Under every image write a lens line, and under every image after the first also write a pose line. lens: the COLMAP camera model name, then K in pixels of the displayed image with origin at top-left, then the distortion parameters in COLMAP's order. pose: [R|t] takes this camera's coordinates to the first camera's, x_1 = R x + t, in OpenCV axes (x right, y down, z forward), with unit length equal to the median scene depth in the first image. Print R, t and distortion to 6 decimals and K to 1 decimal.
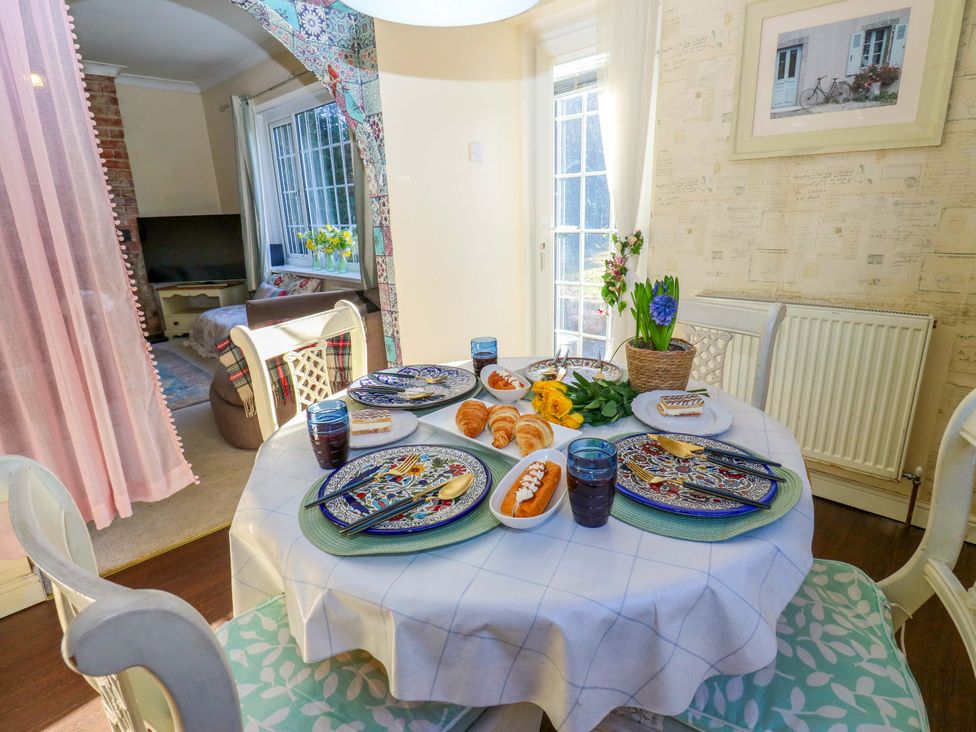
lens RADIAL K [[511.0, 0, 487.2], [0, 511.0, 365.2], [0, 0, 1]] dist [-0.001404, -0.011648]
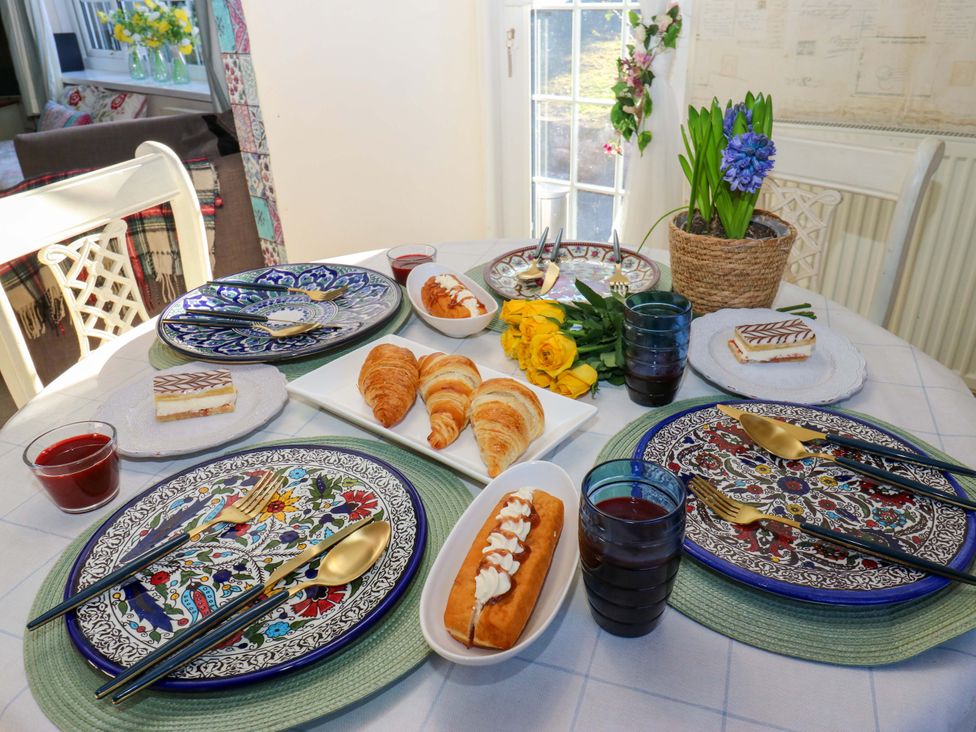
lens RADIAL K [[731.4, 0, 492.2], [0, 731.4, 358.5], [0, 0, 1]] dist [0.008595, -0.008901]
pose [[0.996369, -0.039457, 0.075445, 0.015568], [0.024709, 0.982000, 0.187257, -0.045384], [-0.081475, -0.184713, 0.979409, 0.195970]]
